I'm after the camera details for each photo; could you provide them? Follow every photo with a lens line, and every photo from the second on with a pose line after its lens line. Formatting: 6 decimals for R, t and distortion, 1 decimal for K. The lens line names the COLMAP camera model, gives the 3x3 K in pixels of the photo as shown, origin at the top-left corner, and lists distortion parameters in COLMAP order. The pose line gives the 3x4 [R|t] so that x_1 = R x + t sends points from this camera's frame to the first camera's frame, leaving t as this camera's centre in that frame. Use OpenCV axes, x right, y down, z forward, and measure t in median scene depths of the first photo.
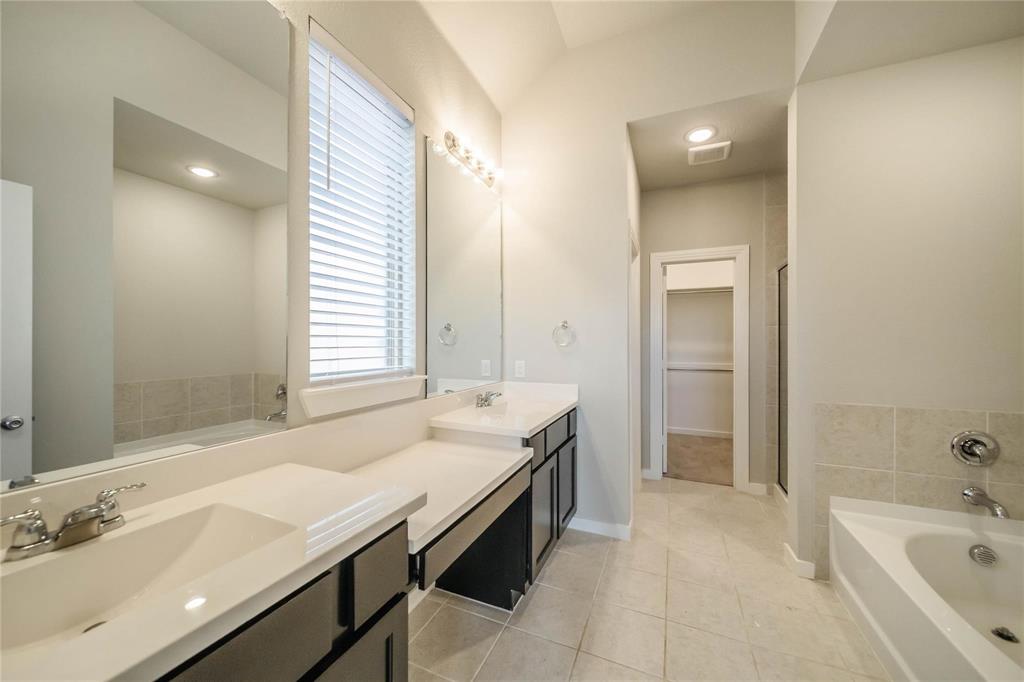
lens RADIAL K [[366.4, 0, 513.4], [0, 366.4, 340.9], [0, 0, 1]] dist [-0.000974, -0.001075]
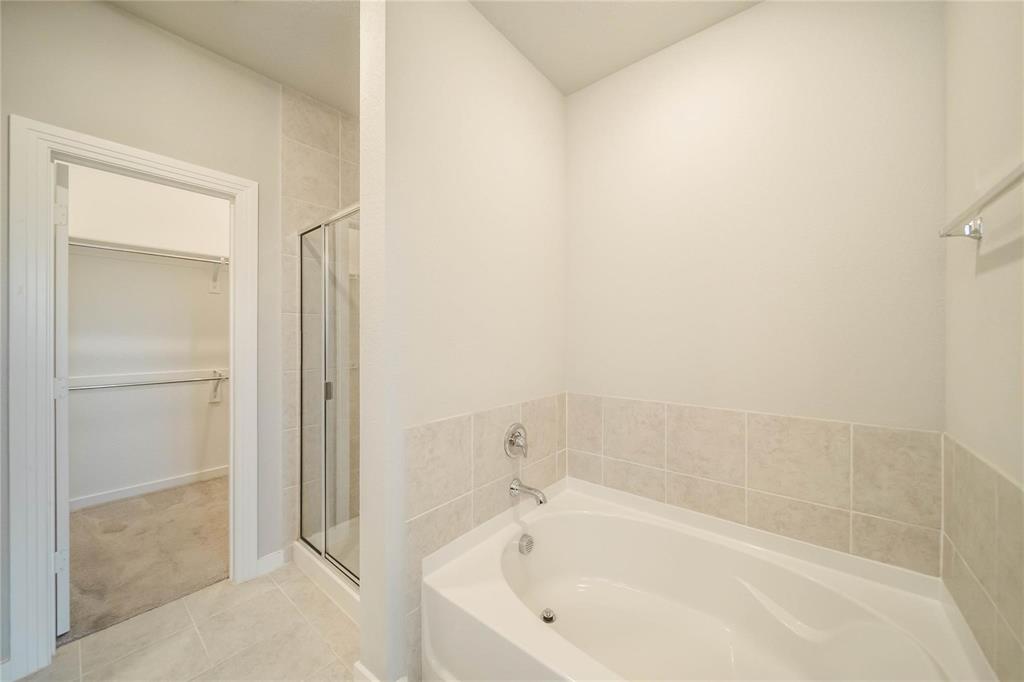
lens RADIAL K [[366.4, 0, 515.3], [0, 366.4, 337.0], [0, 0, 1]] dist [-0.000974, -0.001075]
pose [[0.270882, 0.001125, 0.962612, 0.157348], [-0.001090, 0.999999, -0.000863, 0.003858], [-0.962612, -0.000815, 0.270883, 0.404710]]
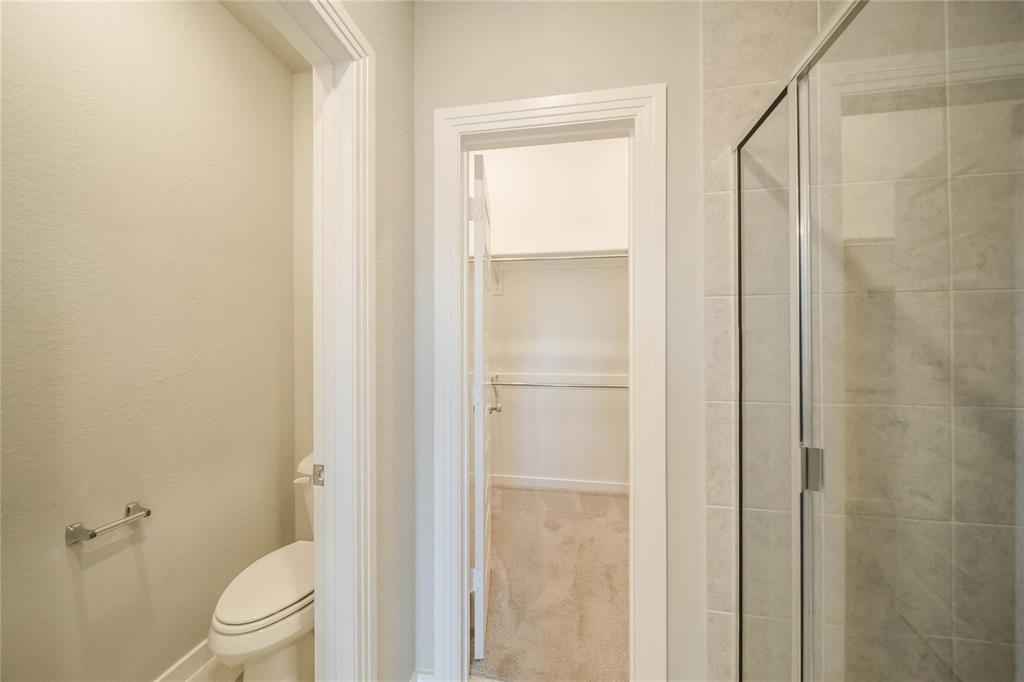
lens RADIAL K [[366.4, 0, 507.7], [0, 366.4, 336.4], [0, 0, 1]] dist [-0.000974, -0.001075]
pose [[0.975200, 0.003118, 0.221301, 0.403025], [-0.001789, 0.999979, -0.006204, 0.003033], [-0.221316, 0.005654, 0.975186, 0.671923]]
